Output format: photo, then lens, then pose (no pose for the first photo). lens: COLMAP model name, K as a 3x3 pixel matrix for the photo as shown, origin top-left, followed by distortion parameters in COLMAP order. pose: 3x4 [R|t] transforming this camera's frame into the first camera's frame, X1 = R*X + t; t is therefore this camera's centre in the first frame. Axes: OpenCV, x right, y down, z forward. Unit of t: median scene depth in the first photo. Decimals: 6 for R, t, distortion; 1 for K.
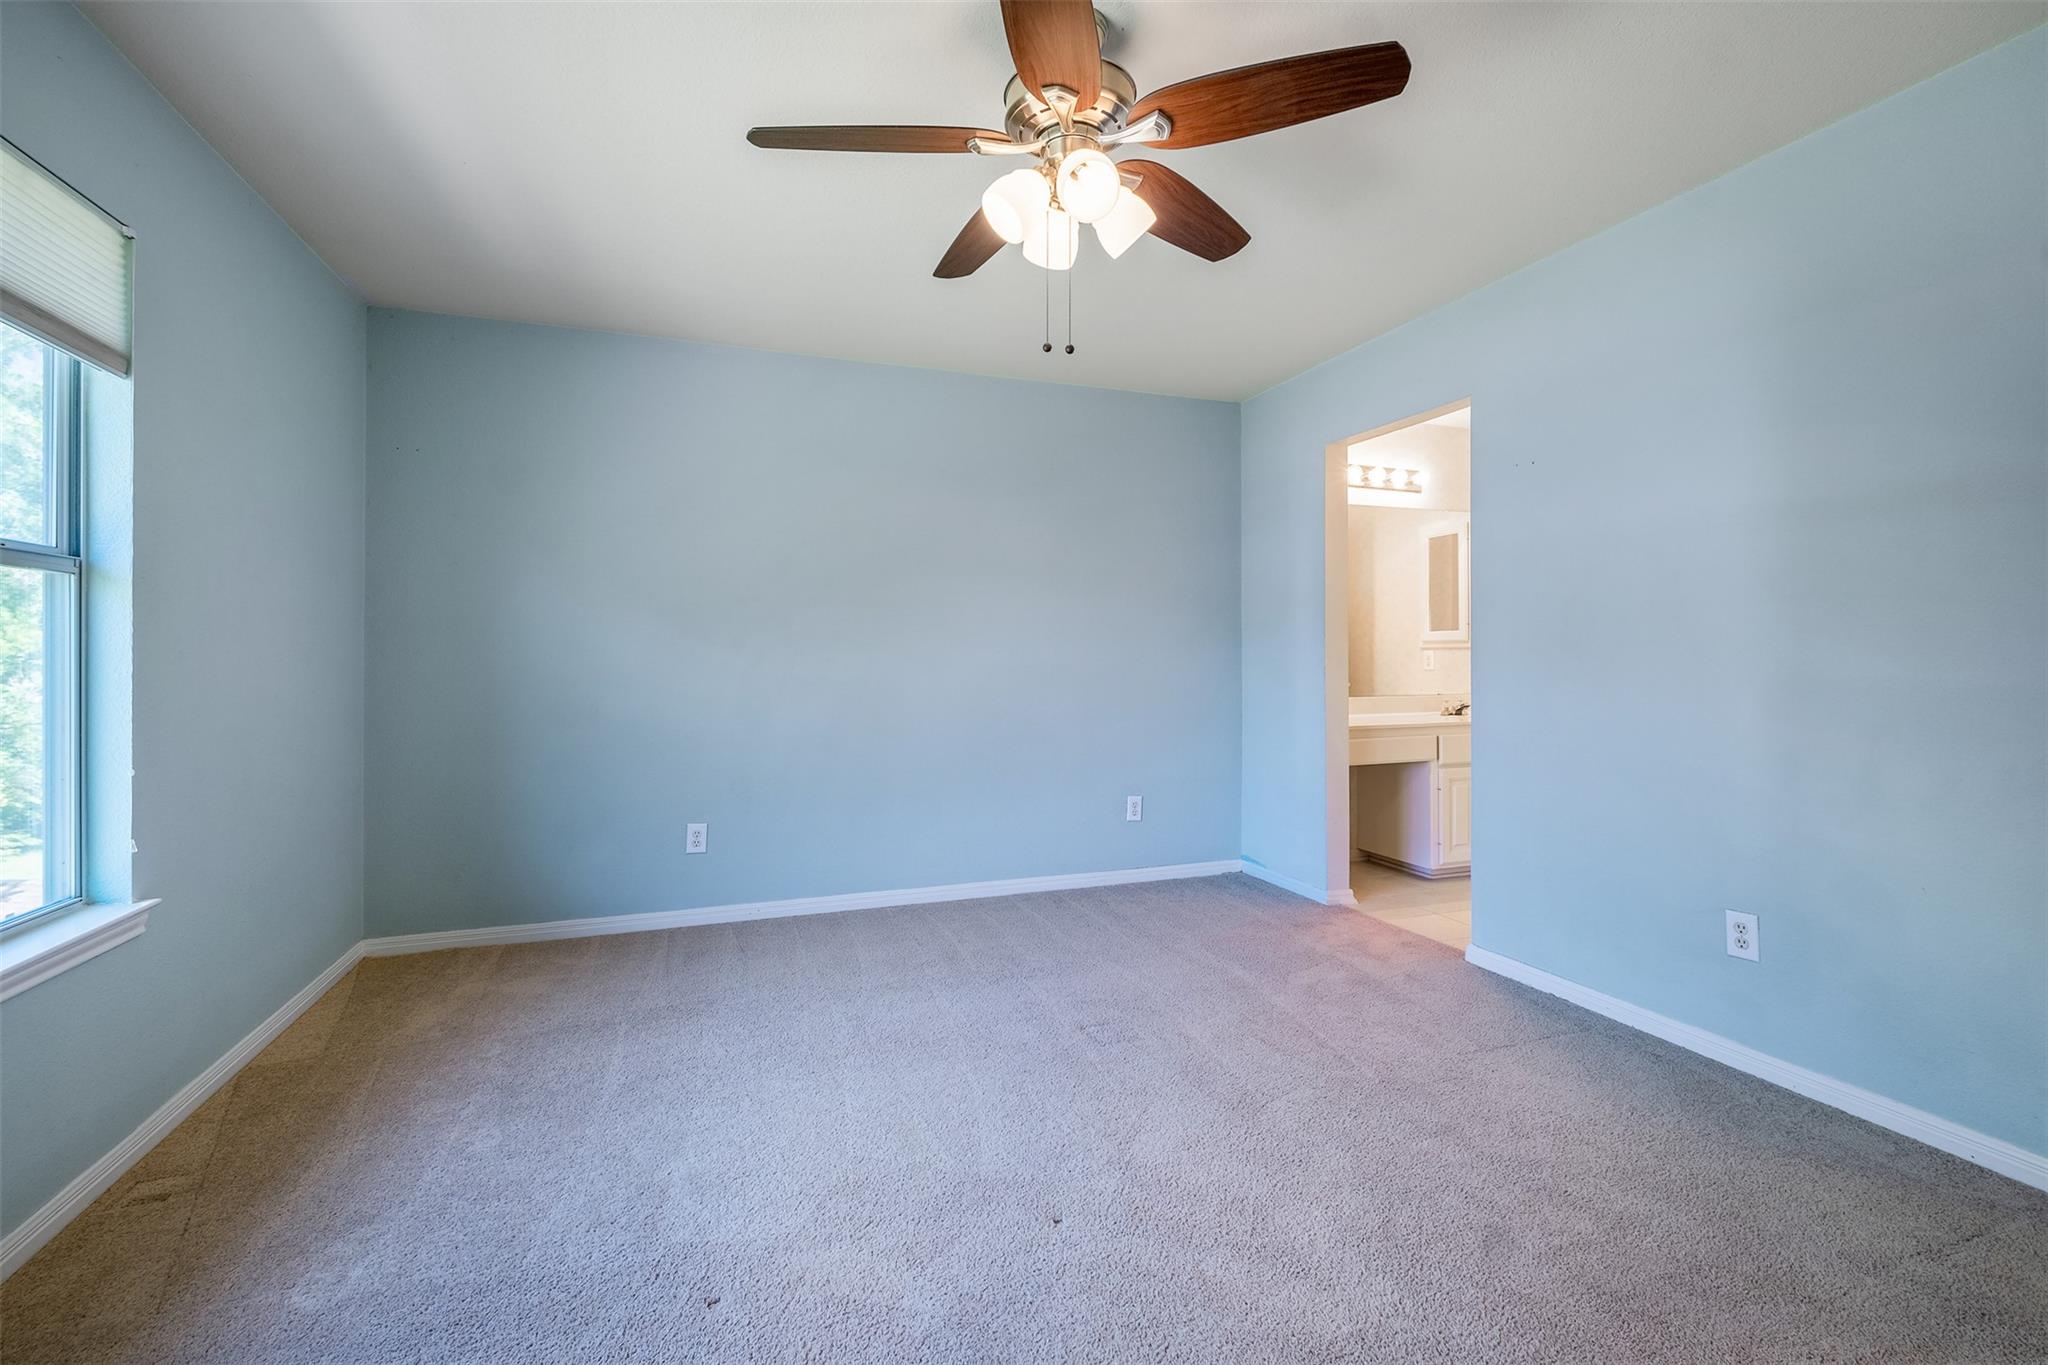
lens RADIAL K [[893.2, 0, 1019.9], [0, 893.2, 667.6], [0, 0, 1]] dist [0.002546, -0.000024]
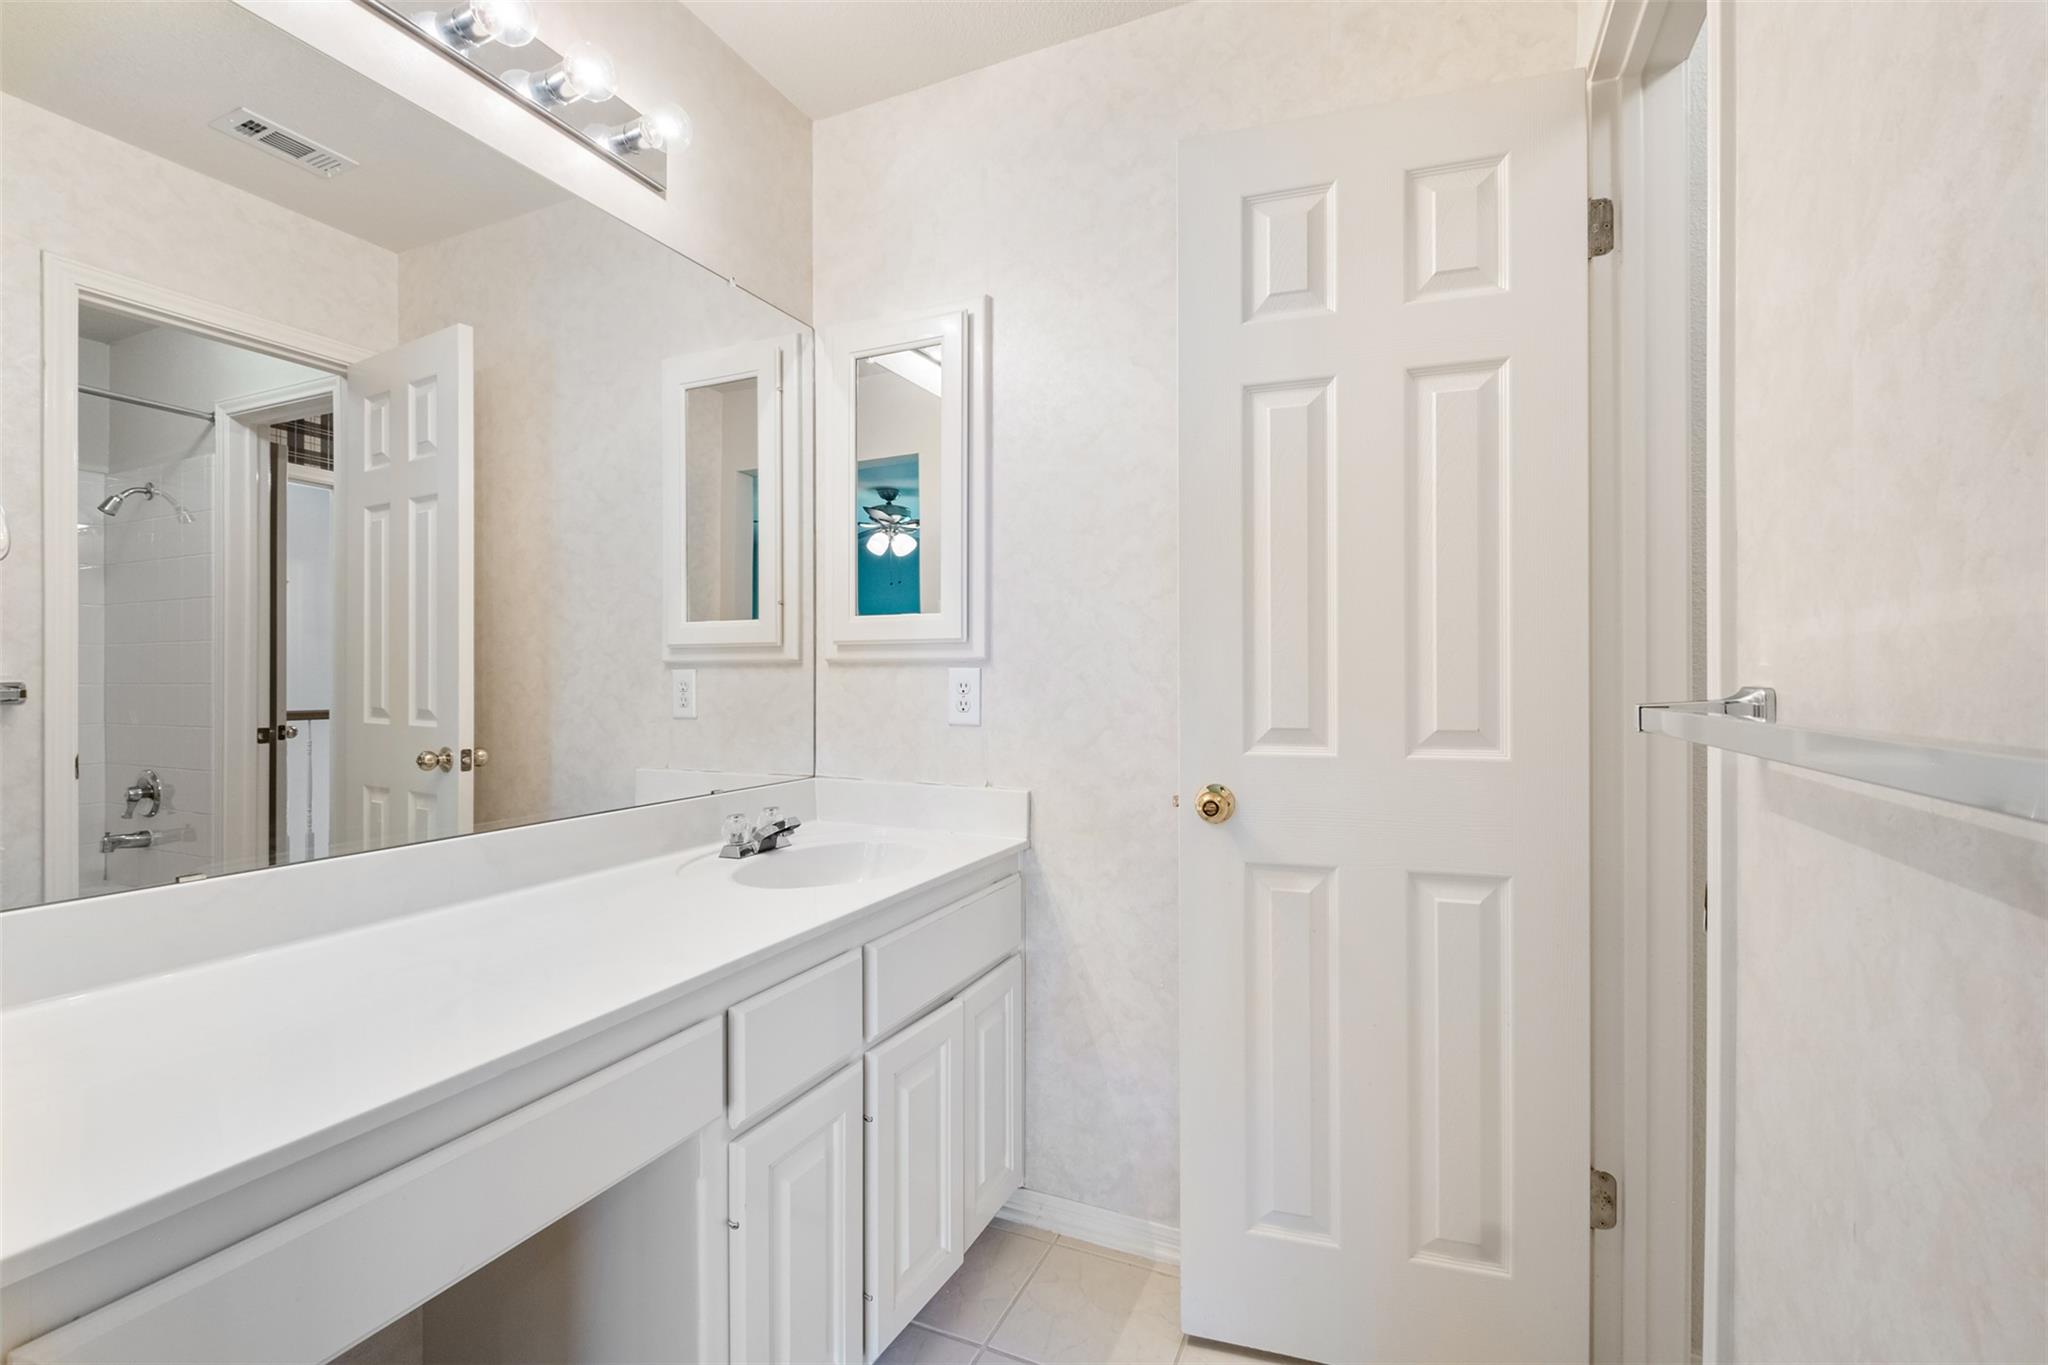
lens RADIAL K [[893.2, 0, 1020.3], [0, 893.2, 677.7], [0, 0, 1]] dist [0.002546, -0.000024]
pose [[0.699268, 0.000642, 0.714859, 0.307501], [0.002497, 0.999991, -0.003341, -0.014988], [-0.714855, 0.004121, 0.699261, 0.680813]]
